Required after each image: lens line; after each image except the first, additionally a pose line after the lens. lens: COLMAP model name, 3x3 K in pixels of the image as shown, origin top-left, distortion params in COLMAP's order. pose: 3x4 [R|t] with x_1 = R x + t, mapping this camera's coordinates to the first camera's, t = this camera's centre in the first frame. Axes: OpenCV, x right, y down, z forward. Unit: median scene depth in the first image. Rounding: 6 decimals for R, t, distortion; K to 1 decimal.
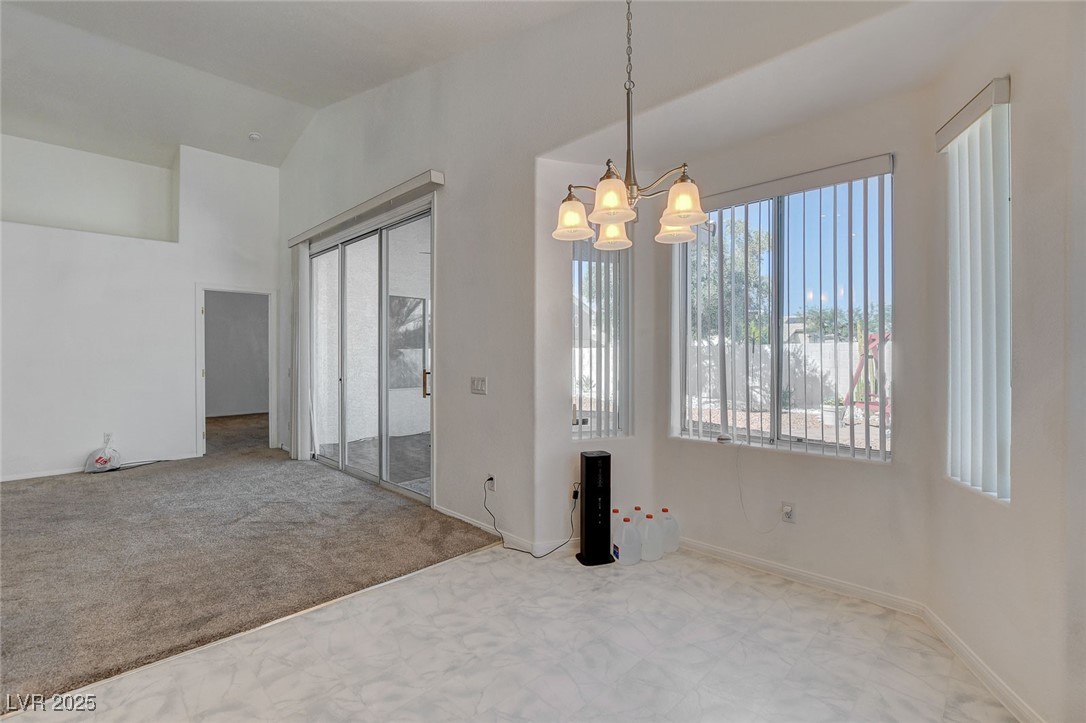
lens RADIAL K [[485.0, 0, 545.6], [0, 485.0, 359.4], [0, 0, 1]] dist [-0.020334, 0.001089]
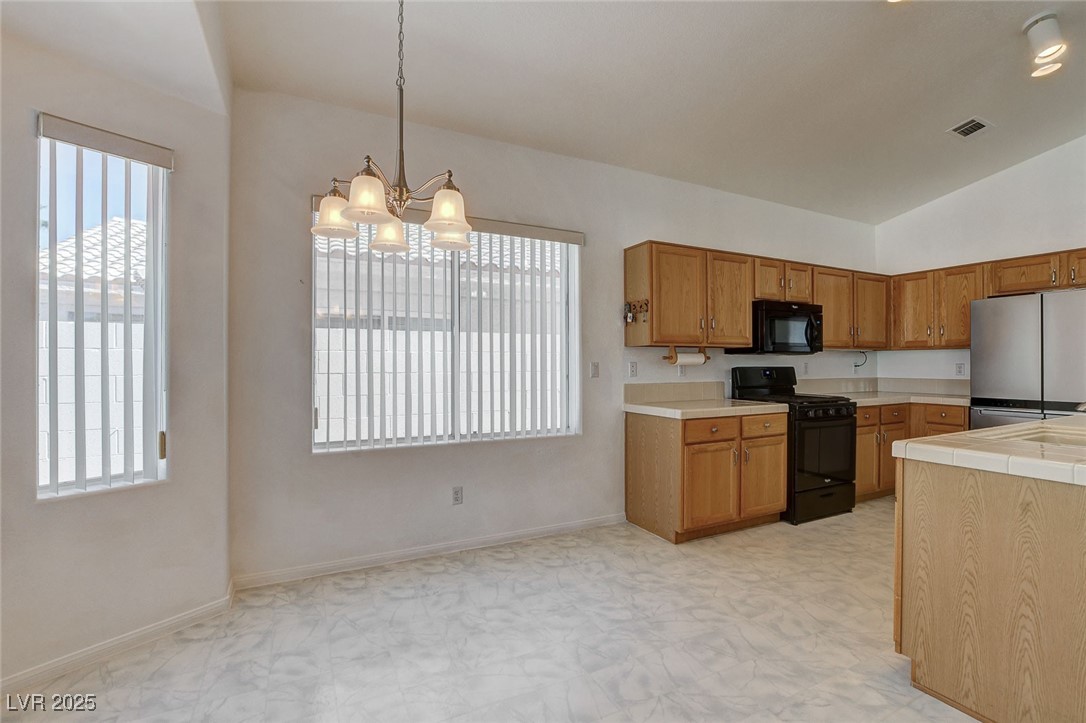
lens RADIAL K [[485.0, 0, 547.5], [0, 485.0, 363.9], [0, 0, 1]] dist [-0.020334, 0.001089]
pose [[-0.948286, 0.001942, 0.317411, -0.240267], [0.004102, 0.999973, 0.006137, -0.008163], [-0.317390, 0.007122, -0.948268, 1.085085]]
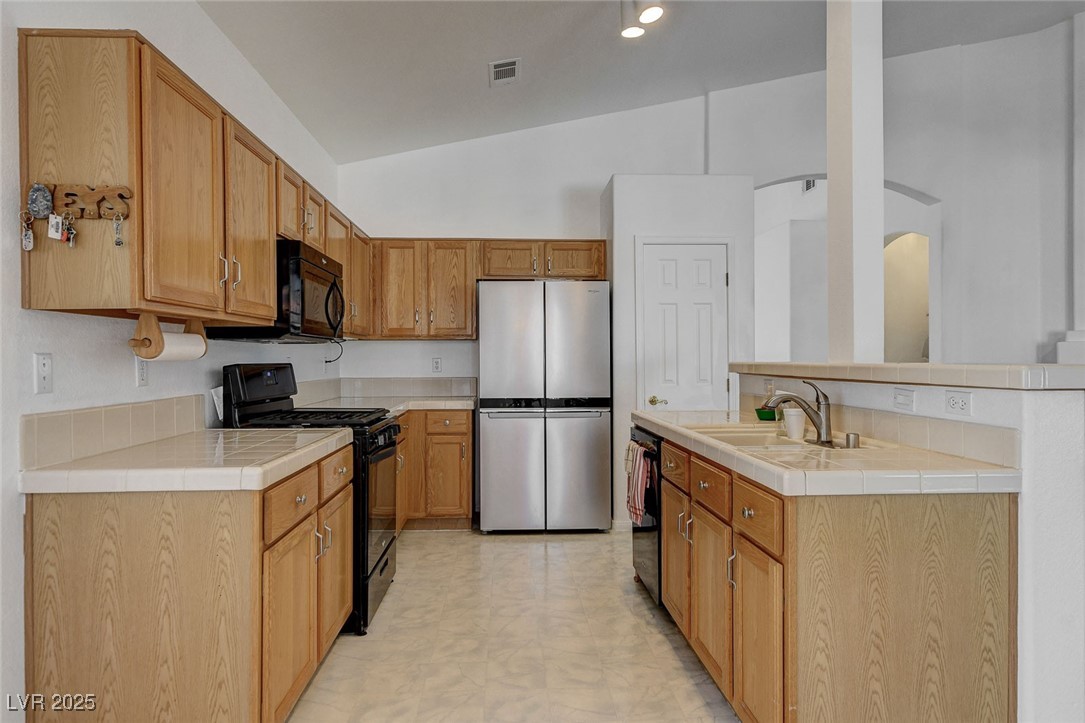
lens RADIAL K [[656.4, 0, 541.7], [0, 656.4, 357.6], [0, 0, 1]] dist [-0.009312, 0.004618]
pose [[-0.677871, 0.001899, -0.735179, 0.097505], [-0.001393, 0.999992, 0.003868, -0.002165], [0.735180, 0.003647, -0.677862, 0.557926]]
